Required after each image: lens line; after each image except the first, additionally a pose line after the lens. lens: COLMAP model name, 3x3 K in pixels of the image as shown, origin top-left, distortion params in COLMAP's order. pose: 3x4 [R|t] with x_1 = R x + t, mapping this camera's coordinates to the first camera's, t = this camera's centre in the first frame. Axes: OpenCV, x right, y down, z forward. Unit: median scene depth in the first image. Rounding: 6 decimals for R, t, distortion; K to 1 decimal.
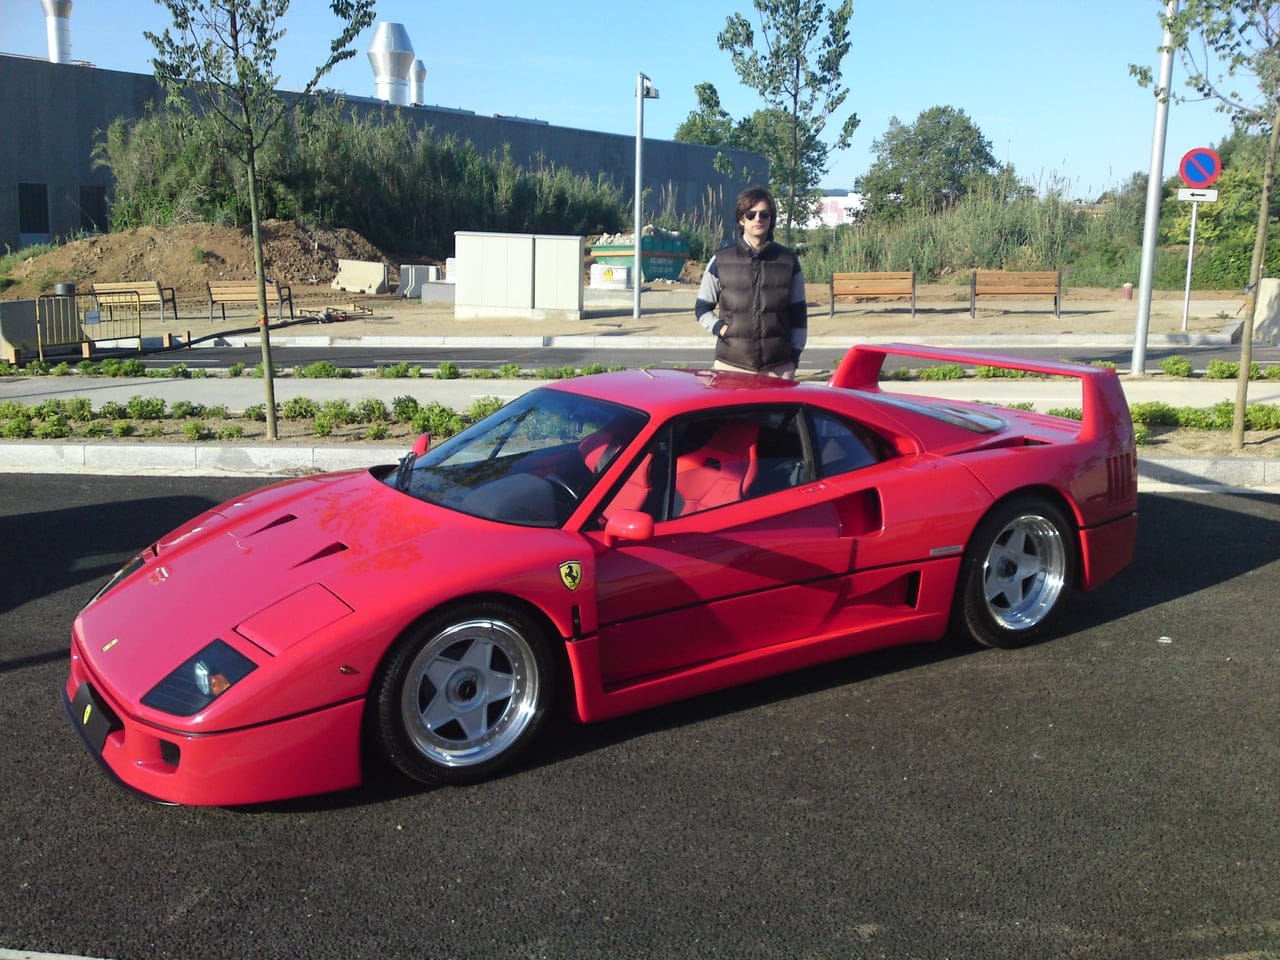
lens RADIAL K [[1309.0, 0, 649.2], [0, 1309.0, 481.8], [0, 0, 1]] dist [-0.015082, 0.000000]
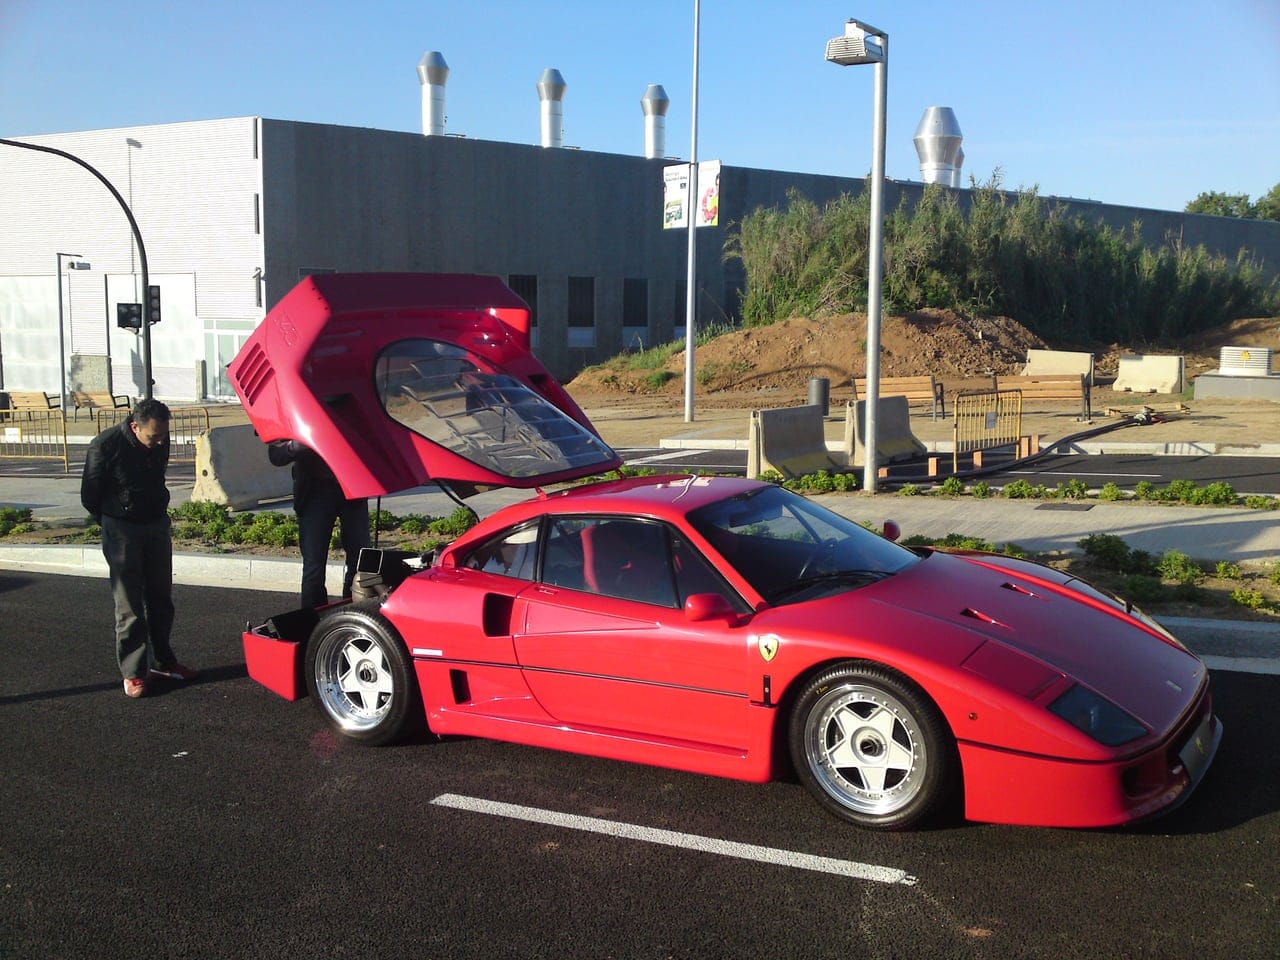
lens RADIAL K [[1309.0, 0, 645.3], [0, 1309.0, 479.9], [0, 0, 1]] dist [-0.015082, 0.000000]
pose [[0.946950, 0.020557, -0.320724, -0.189694], [-0.042586, 0.997178, -0.061822, -0.013617], [0.318548, 0.072200, 0.945153, 0.069878]]
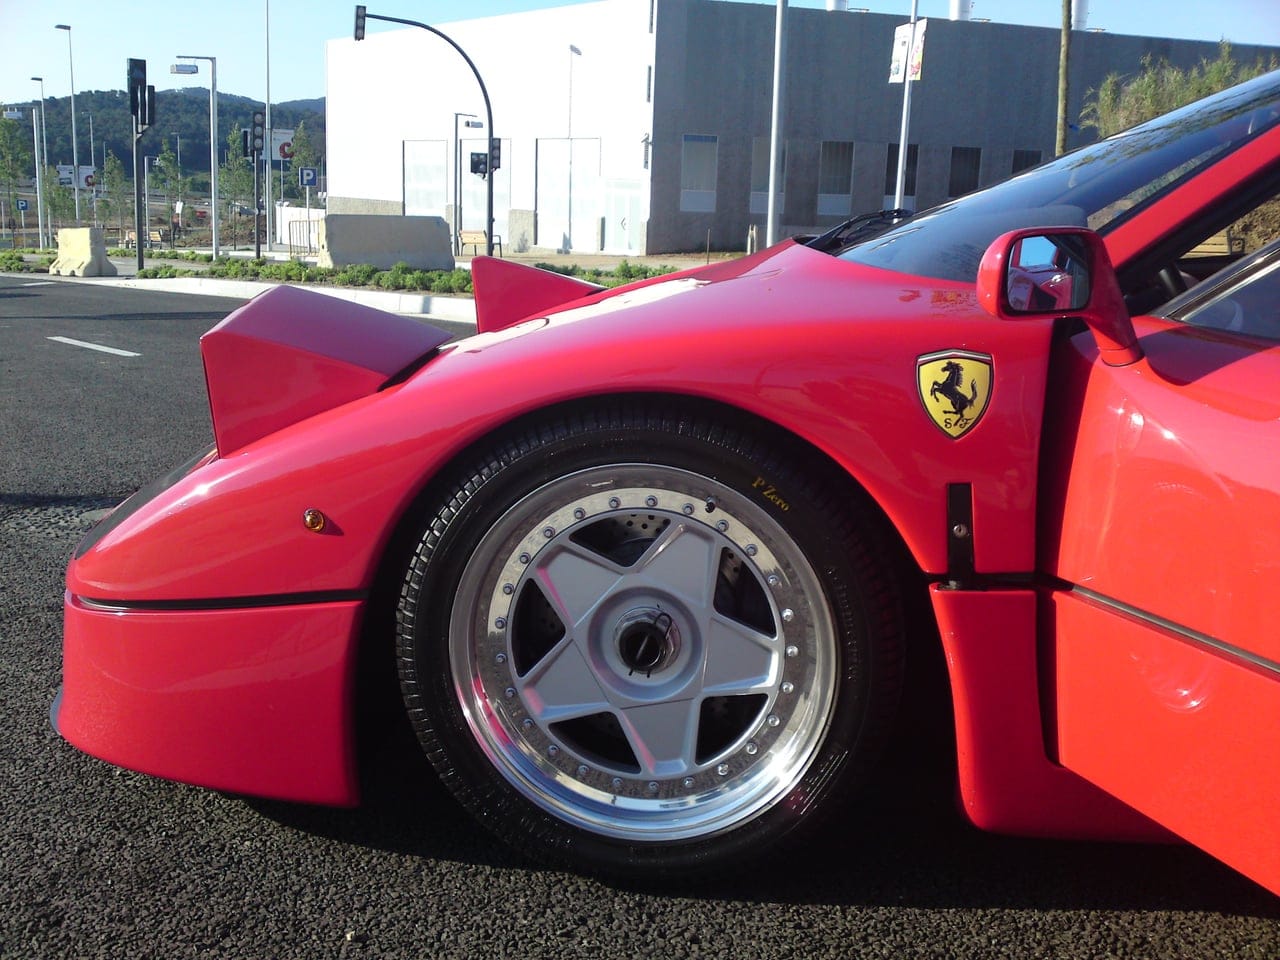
lens RADIAL K [[1309.0, 0, 648.3], [0, 1309.0, 478.2], [0, 0, 1]] dist [-0.015082, 0.000000]
pose [[0.740678, 0.141925, -0.656699, 0.012856], [-0.141090, 0.988496, 0.054499, 0.010218], [0.656879, 0.052288, 0.752181, 0.082174]]
